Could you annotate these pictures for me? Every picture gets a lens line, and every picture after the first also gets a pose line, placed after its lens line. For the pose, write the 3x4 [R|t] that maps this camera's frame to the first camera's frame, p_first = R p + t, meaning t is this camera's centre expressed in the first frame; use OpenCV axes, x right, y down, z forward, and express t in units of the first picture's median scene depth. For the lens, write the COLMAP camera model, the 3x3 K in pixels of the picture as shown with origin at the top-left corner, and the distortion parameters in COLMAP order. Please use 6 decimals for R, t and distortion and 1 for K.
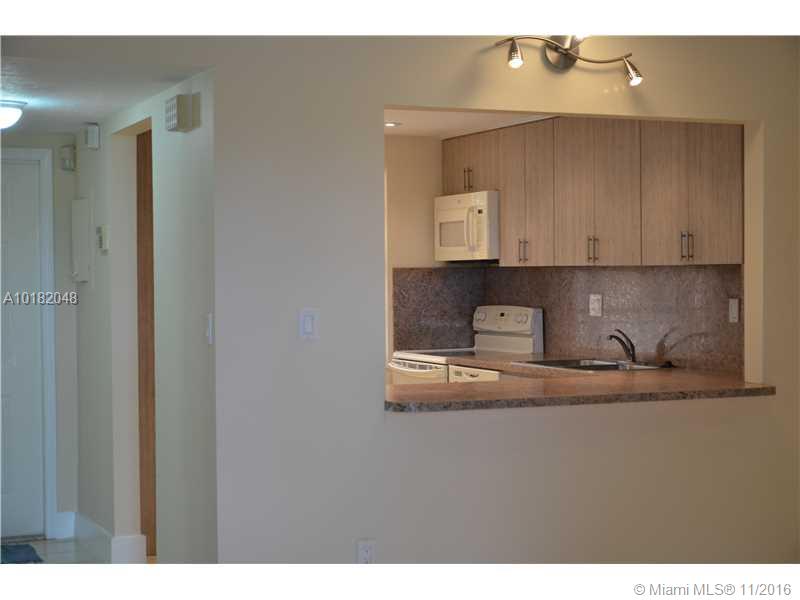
lens RADIAL K [[1489.4, 0, 400.0], [0, 1489.4, 300.0], [0, 0, 1]] dist [-0.029380, -0.118046]
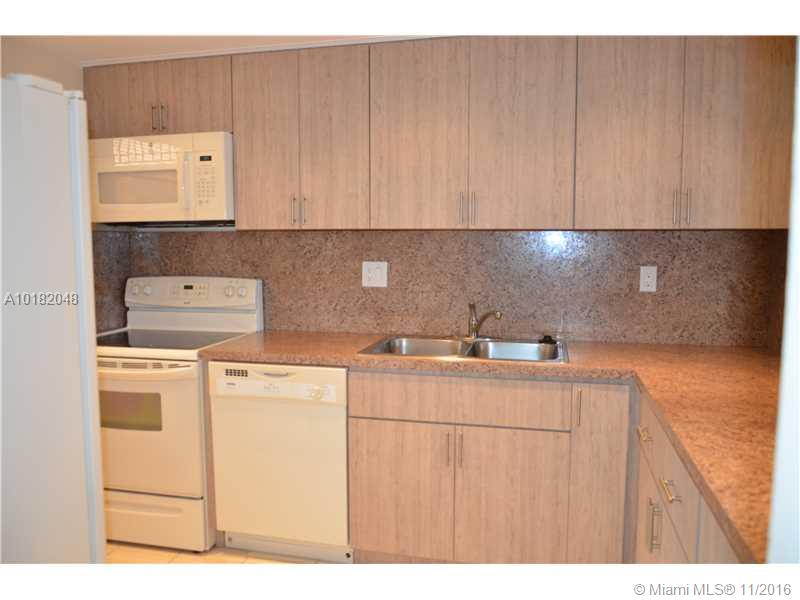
lens RADIAL K [[700.4, 0, 400.0], [0, 700.4, 310.9], [0, 0, 1]] dist [-0.046749, -0.002586]
pose [[0.614494, -0.078341, 0.785023, -0.196497], [0.013005, 0.995928, 0.089209, -0.012246], [-0.788815, -0.044609, 0.613010, 0.773656]]
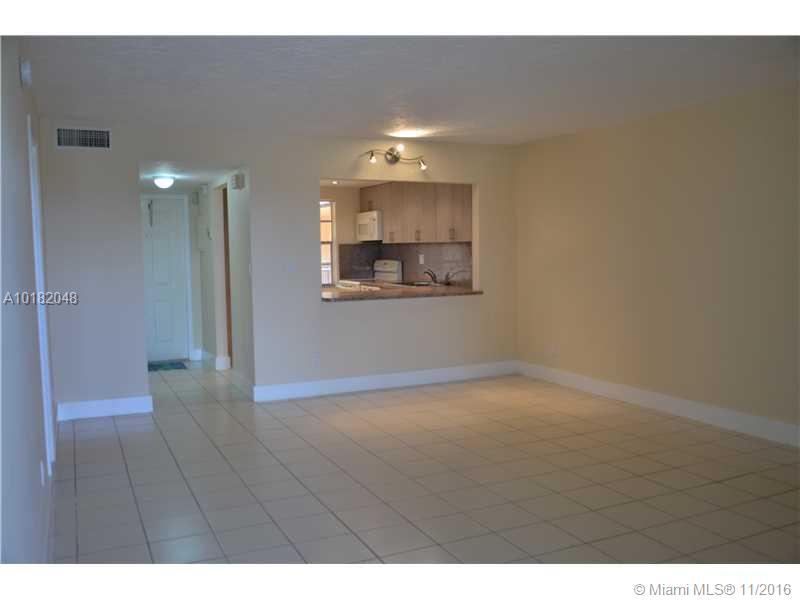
lens RADIAL K [[706.0, 0, 400.0], [0, 706.0, 300.0], [0, 0, 1]] dist [-0.055764, -0.001148]
pose [[0.998792, -0.011922, 0.047670, 0.044156], [0.009172, 0.998304, 0.057485, 0.003416], [-0.048275, -0.056979, 0.997208, -0.126379]]
